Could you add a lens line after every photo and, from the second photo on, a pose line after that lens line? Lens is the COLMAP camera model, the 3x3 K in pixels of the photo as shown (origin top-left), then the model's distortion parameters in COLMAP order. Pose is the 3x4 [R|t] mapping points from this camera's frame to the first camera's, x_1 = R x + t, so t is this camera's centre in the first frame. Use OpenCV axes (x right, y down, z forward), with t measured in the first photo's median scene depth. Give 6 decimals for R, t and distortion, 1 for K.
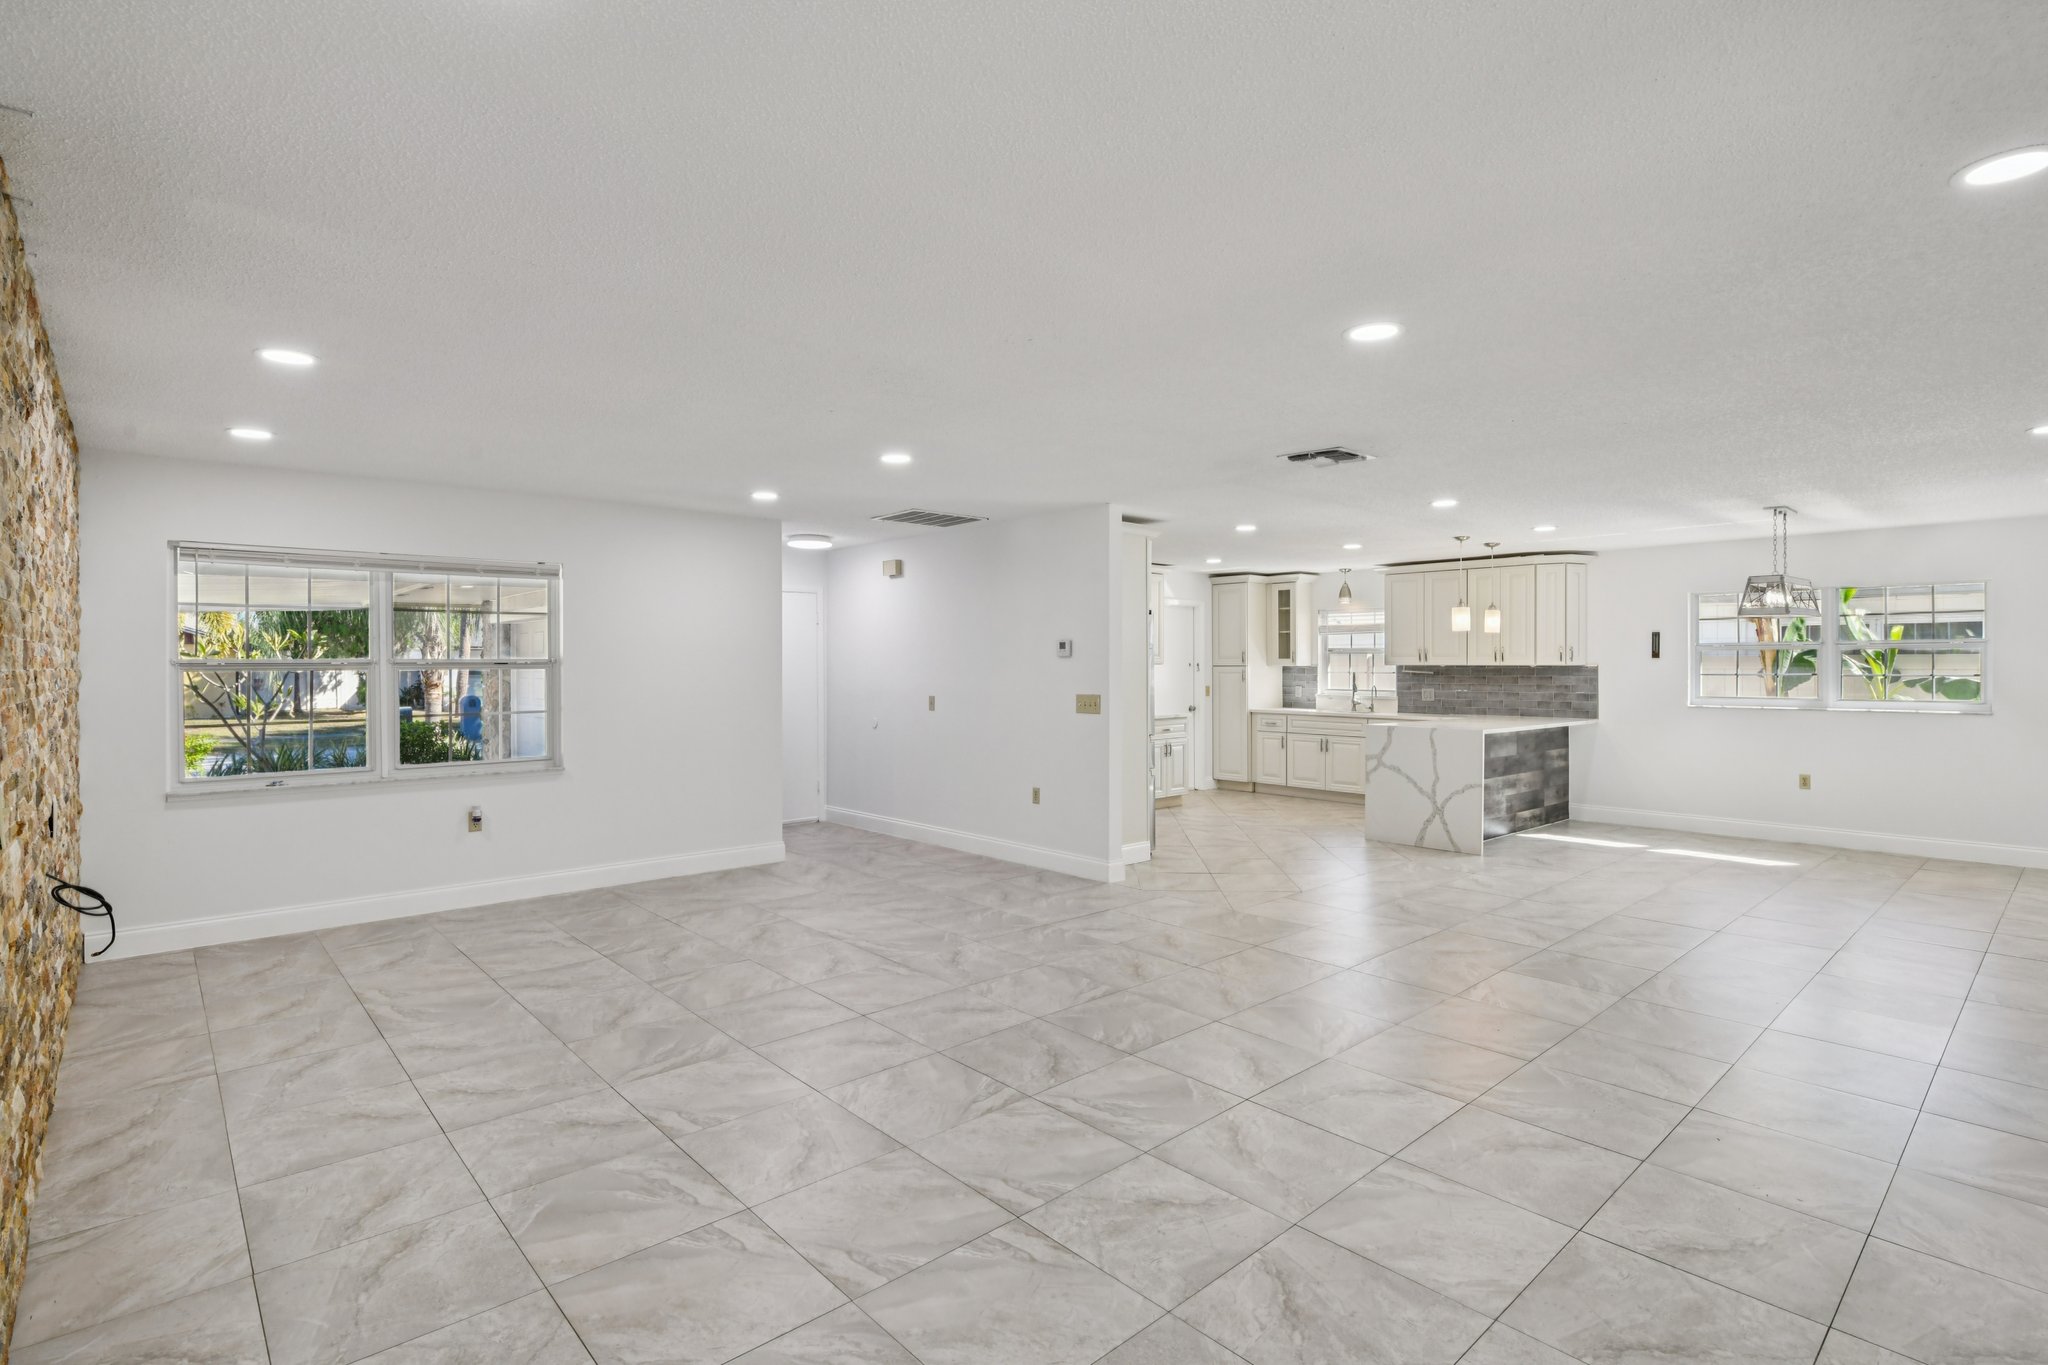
lens RADIAL K [[986.3, 0, 1023.1], [0, 986.3, 678.9], [0, 0, 1]] dist [0.002583, -0.000369]
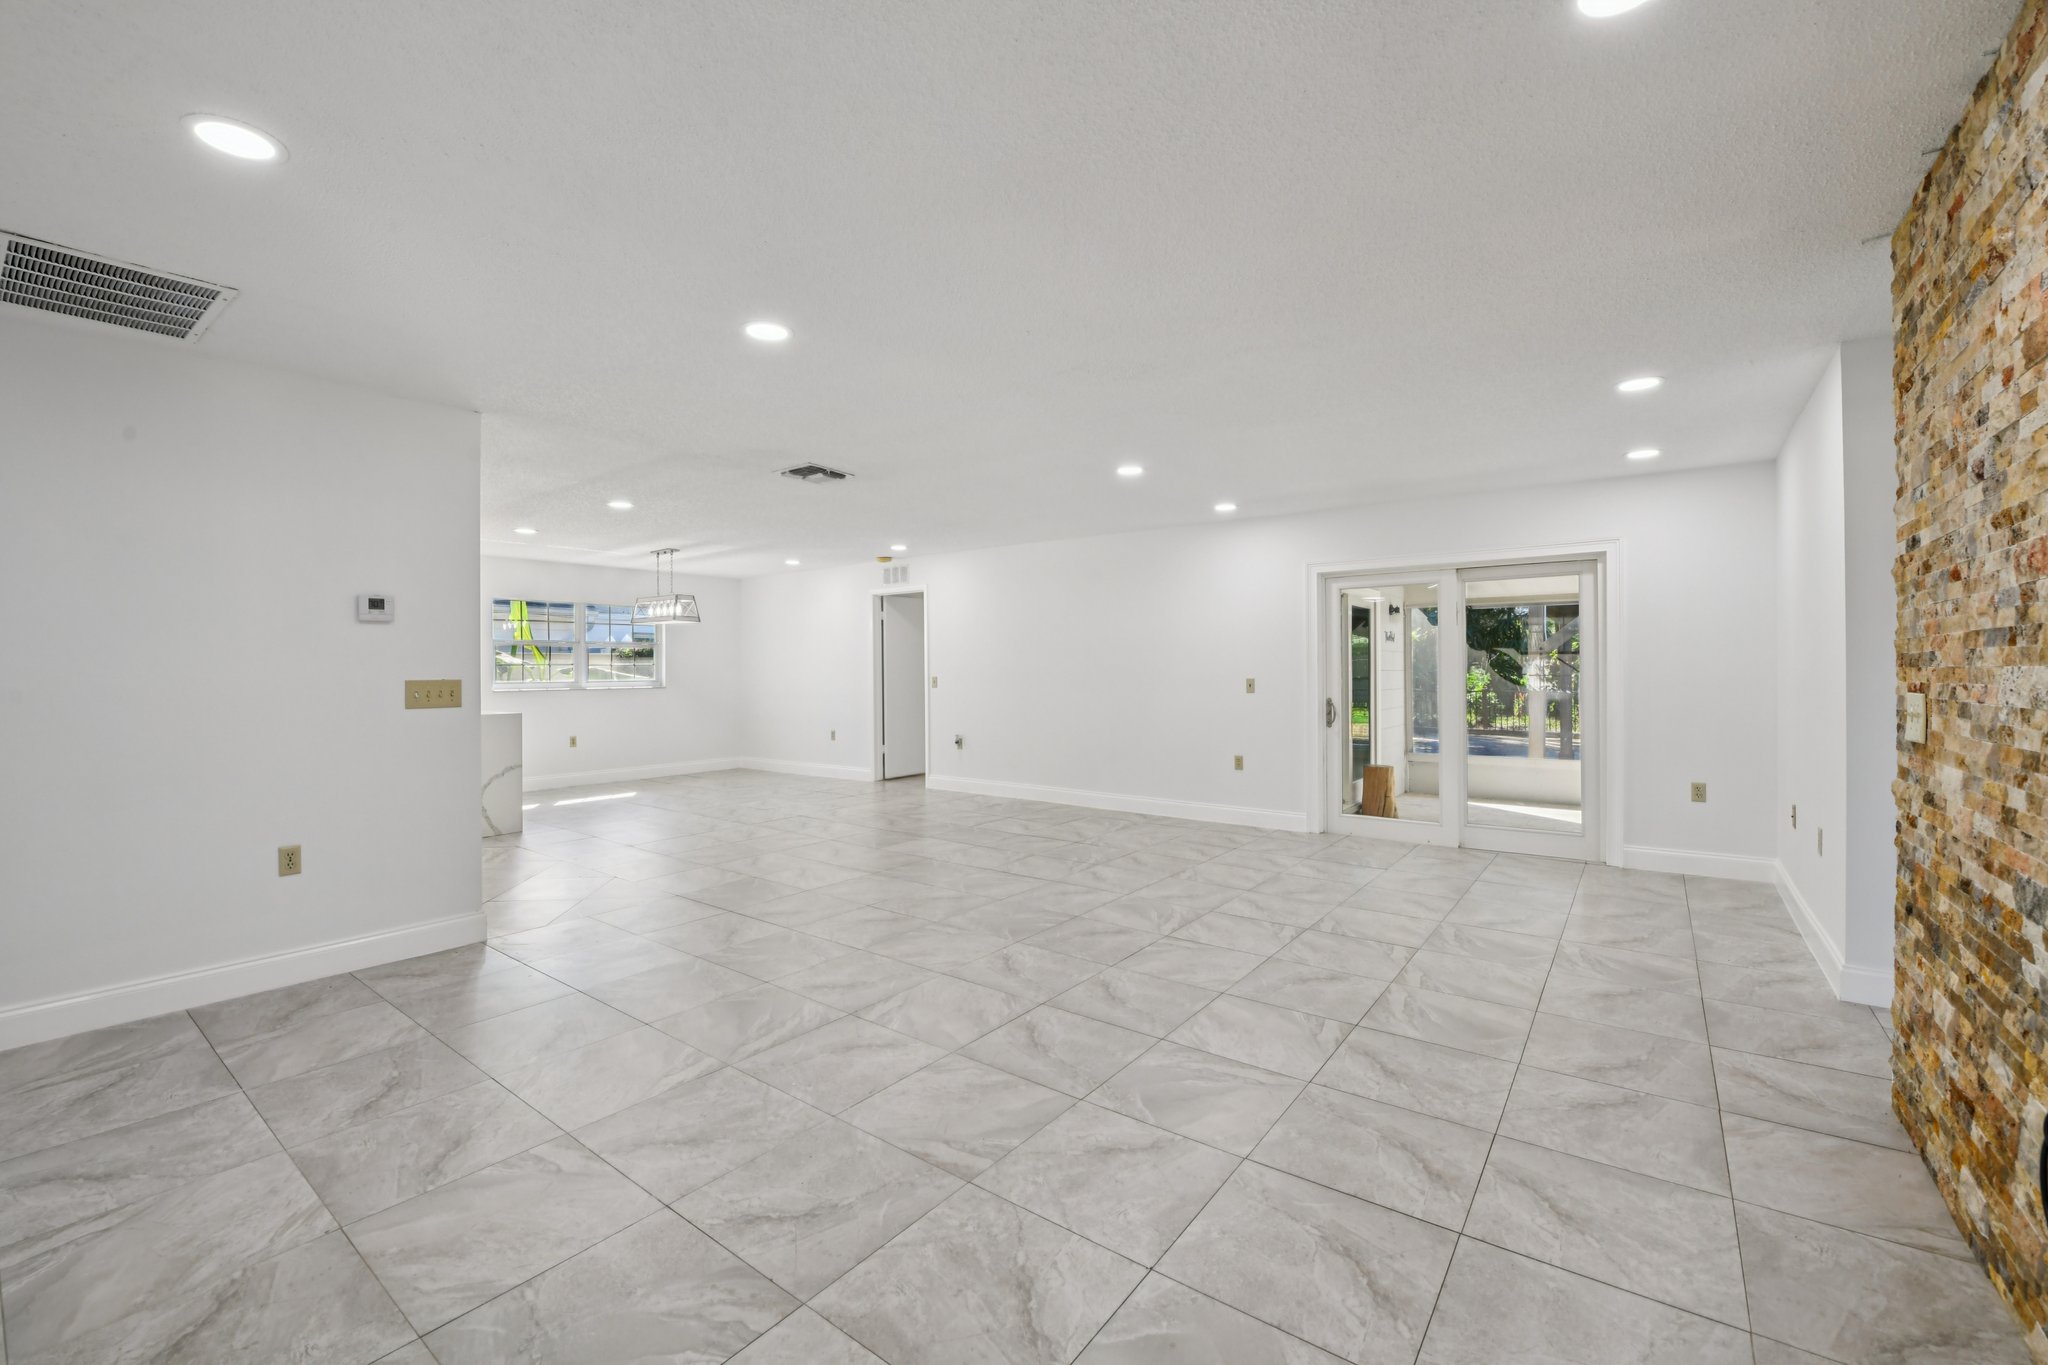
lens RADIAL K [[833.6, 0, 1020.2], [0, 833.6, 669.0], [0, 0, 1]] dist [-0.012601, -0.000406]
pose [[-0.187776, 0.003057, 0.982207, -1.158819], [0.020783, 0.999784, 0.000861, 0.033396], [-0.981992, 0.020575, -0.187799, 1.454361]]
